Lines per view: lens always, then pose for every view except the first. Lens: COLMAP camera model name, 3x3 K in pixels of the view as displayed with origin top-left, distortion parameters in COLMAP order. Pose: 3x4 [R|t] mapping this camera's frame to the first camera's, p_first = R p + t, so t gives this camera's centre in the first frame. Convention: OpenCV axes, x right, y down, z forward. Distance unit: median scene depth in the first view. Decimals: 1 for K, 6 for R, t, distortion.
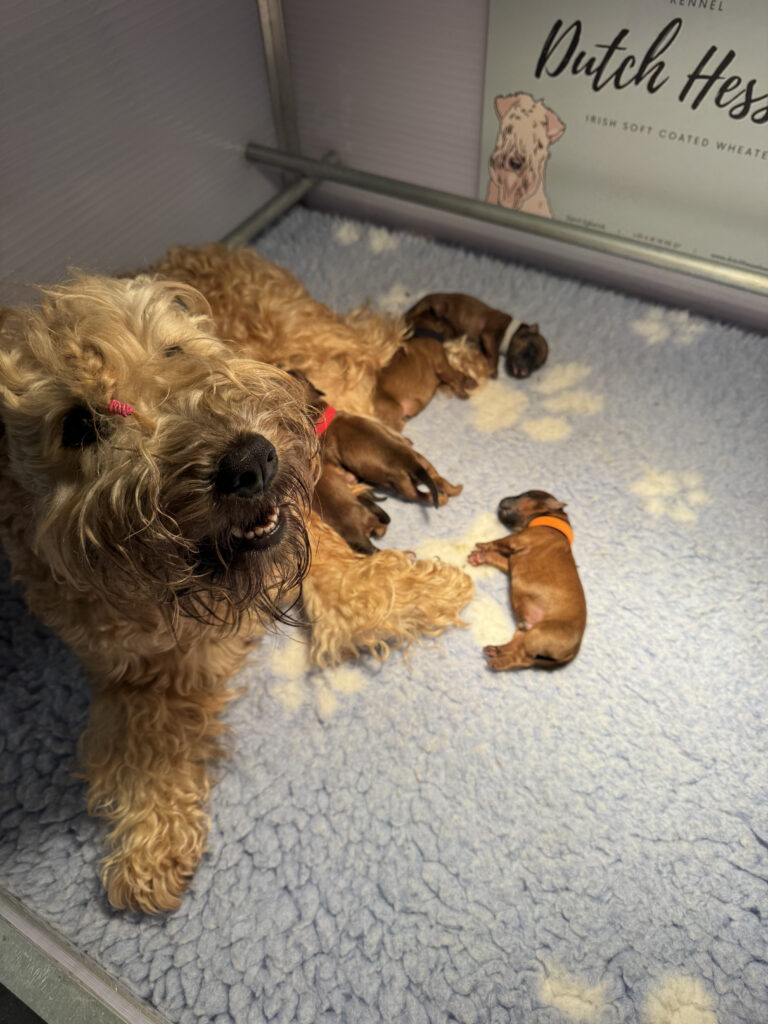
lens RADIAL K [[786.6, 0, 383.7], [0, 786.6, 512.6], [0, 0, 1]] dist [-0.007045, -0.003879]
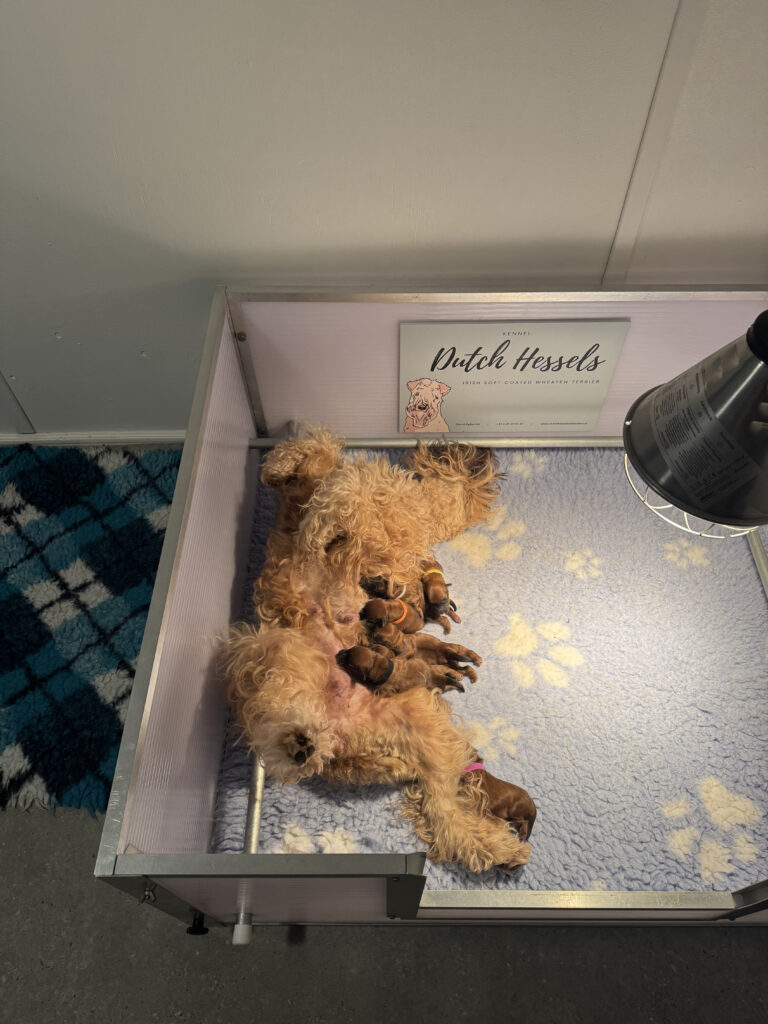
lens RADIAL K [[717.8, 0, 384.3], [0, 717.8, 512.2], [0, 0, 1]] dist [-0.003191, -0.001700]
pose [[0.862625, -0.400652, 0.308799, -0.576199], [0.375939, 0.916224, 0.138578, -0.587744], [-0.338450, -0.003451, 0.940978, -0.528959]]
